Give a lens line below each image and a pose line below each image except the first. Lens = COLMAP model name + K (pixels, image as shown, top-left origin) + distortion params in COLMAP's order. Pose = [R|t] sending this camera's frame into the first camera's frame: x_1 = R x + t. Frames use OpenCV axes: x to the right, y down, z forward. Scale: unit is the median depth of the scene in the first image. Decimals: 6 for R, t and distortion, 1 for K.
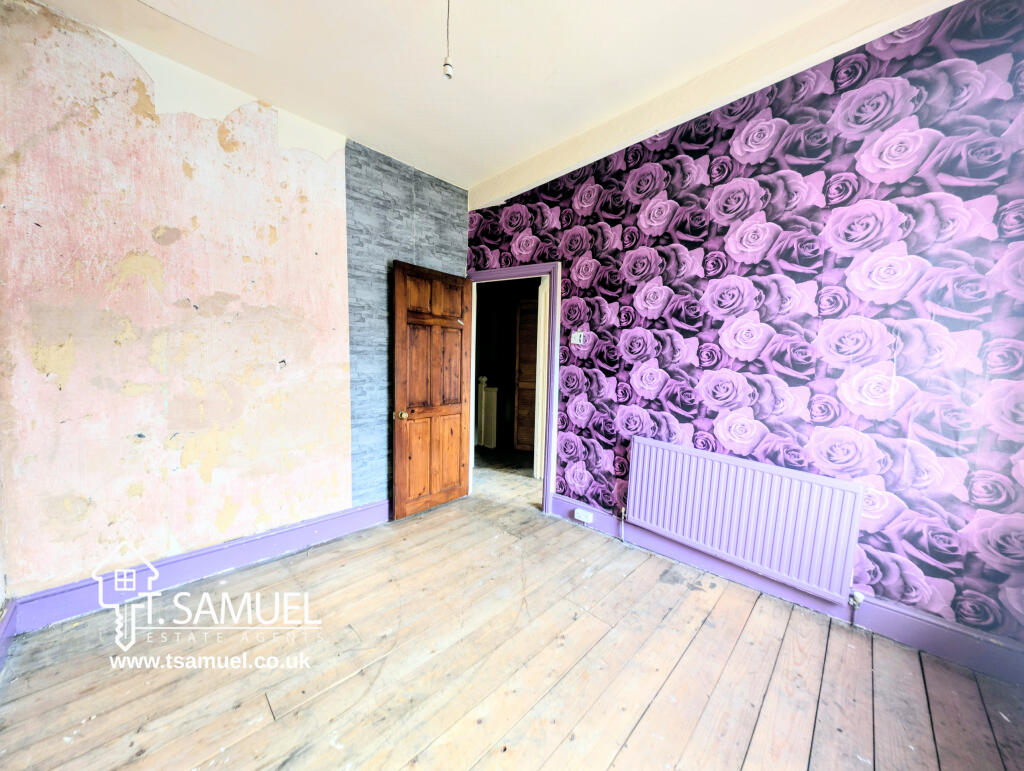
lens RADIAL K [[356.2, 0, 515.2], [0, 356.2, 391.4], [0, 0, 1]] dist [0.000092, -0.006466]
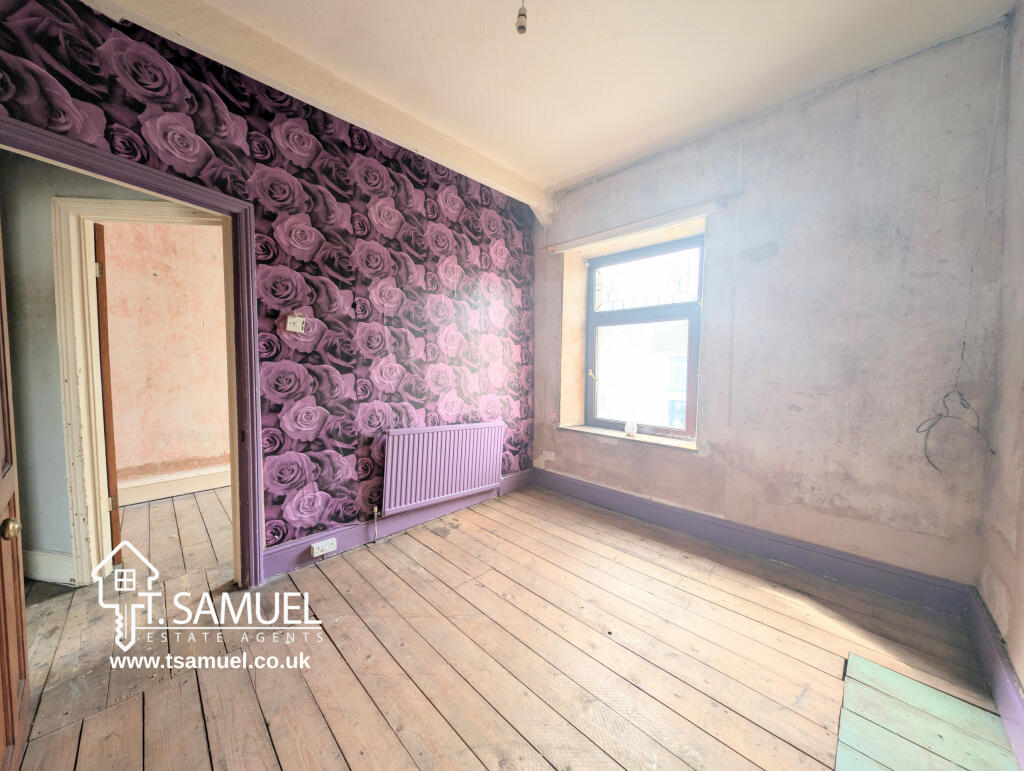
lens RADIAL K [[362.7, 0, 503.6], [0, 362.7, 386.1], [0, 0, 1]] dist [-0.011617, -0.000231]
pose [[0.013186, -0.086751, 0.996143, -0.636528], [0.061086, 0.994438, 0.085794, -0.063855], [-0.998045, 0.059719, 0.018412, 0.603096]]
